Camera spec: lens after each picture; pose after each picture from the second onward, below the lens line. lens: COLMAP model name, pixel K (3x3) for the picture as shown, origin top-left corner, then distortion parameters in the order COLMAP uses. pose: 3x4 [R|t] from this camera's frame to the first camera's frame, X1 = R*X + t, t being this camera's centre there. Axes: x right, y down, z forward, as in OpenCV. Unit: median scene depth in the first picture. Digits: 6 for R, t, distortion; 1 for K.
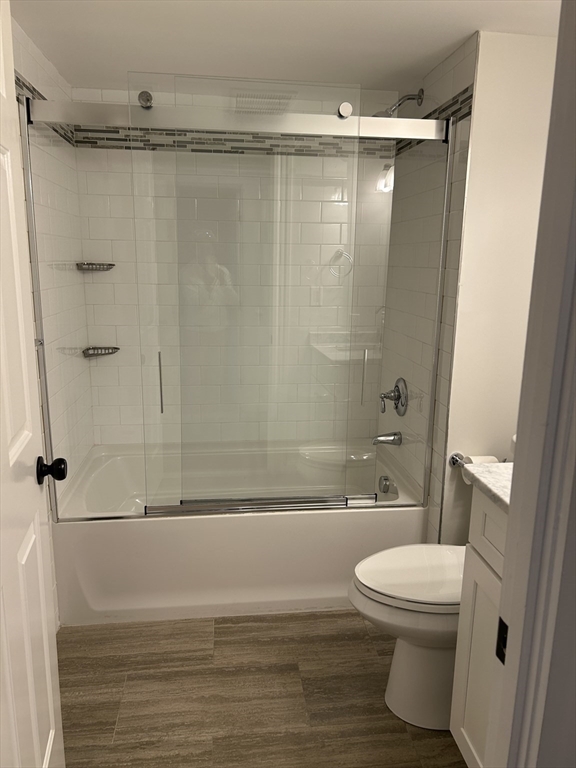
lens RADIAL K [[575.3, 0, 286.0], [0, 575.3, 386.2], [0, 0, 1]] dist [0.045973, -0.059040]
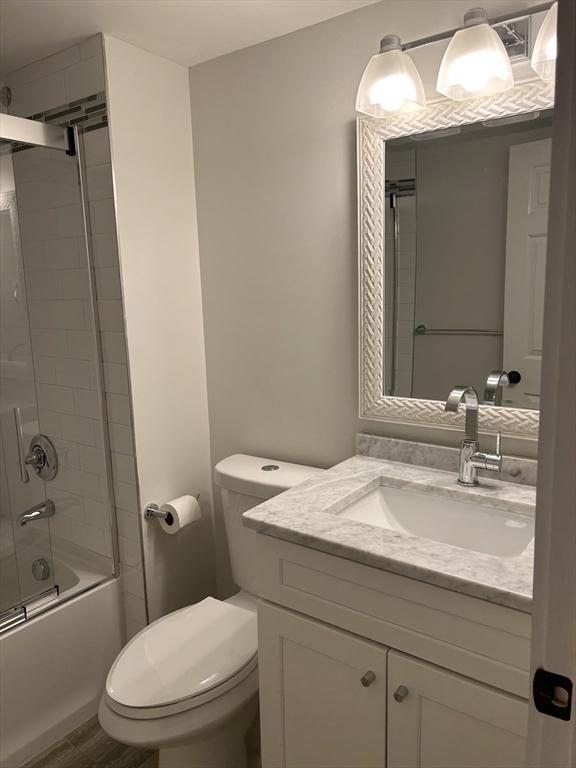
lens RADIAL K [[575.3, 0, 289.1], [0, 575.3, 381.1], [0, 0, 1]] dist [0.045973, -0.059040]
pose [[0.672791, -0.156169, 0.723163, -0.178717], [0.195798, 0.980200, 0.029517, -0.054900], [-0.713453, 0.121735, 0.690047, 0.221982]]
